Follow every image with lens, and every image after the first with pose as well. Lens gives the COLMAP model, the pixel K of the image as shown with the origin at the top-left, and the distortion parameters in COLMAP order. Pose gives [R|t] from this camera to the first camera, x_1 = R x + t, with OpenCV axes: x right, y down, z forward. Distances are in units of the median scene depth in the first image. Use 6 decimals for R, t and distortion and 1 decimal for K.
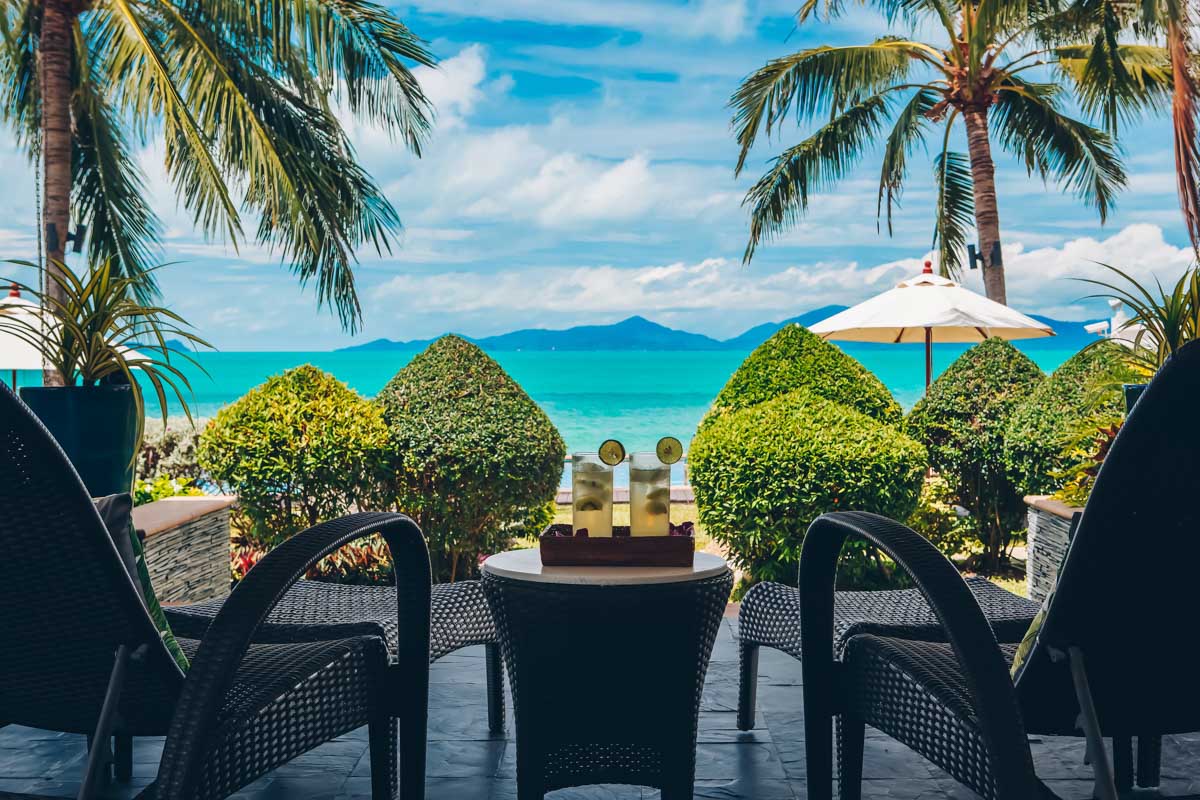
lens RADIAL K [[1591.5, 0, 600.0], [0, 1591.5, 400.0], [0, 0, 1]] dist [0.006506, 0.006630]
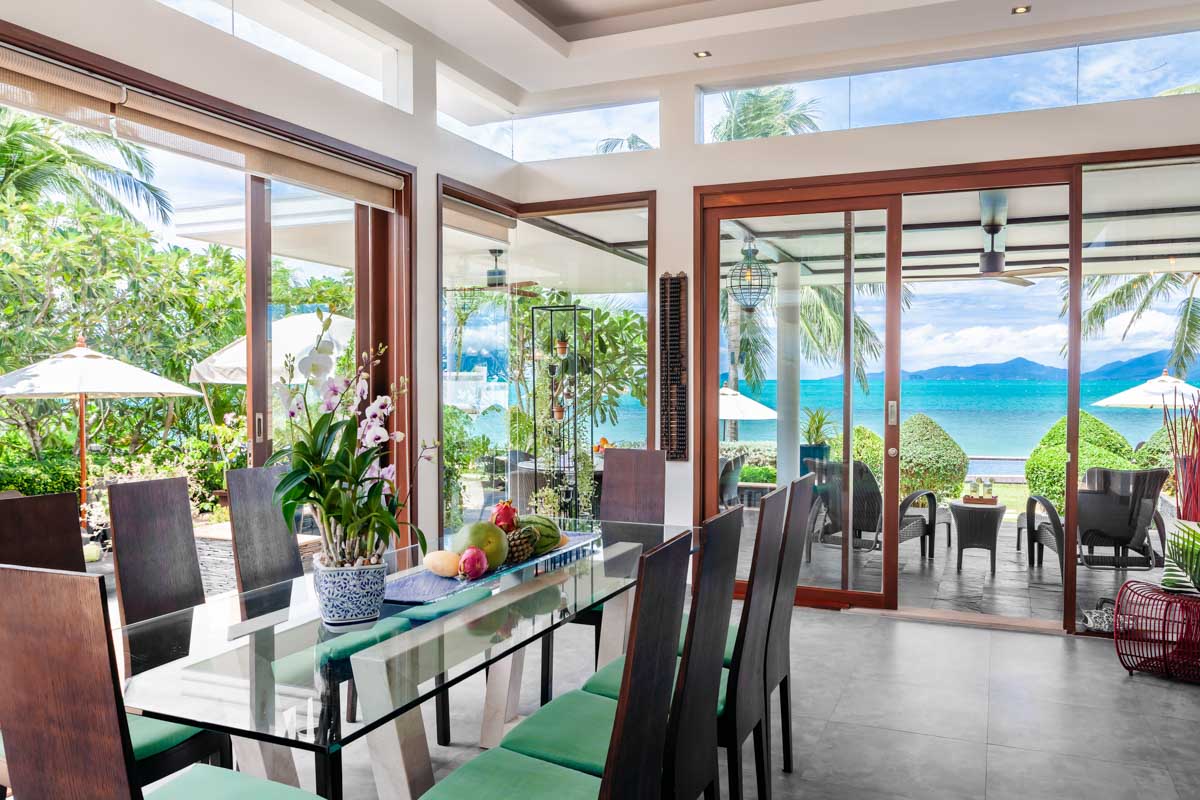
lens RADIAL K [[930.0, 0, 600.0], [0, 930.0, 400.0], [0, 0, 1]] dist [-0.000496, 0.001606]
pose [[0.921260, 0.012868, -0.388735, 0.010882], [-0.016863, 0.999834, -0.006868, -0.046834], [0.388582, 0.012882, 0.921324, -0.556653]]
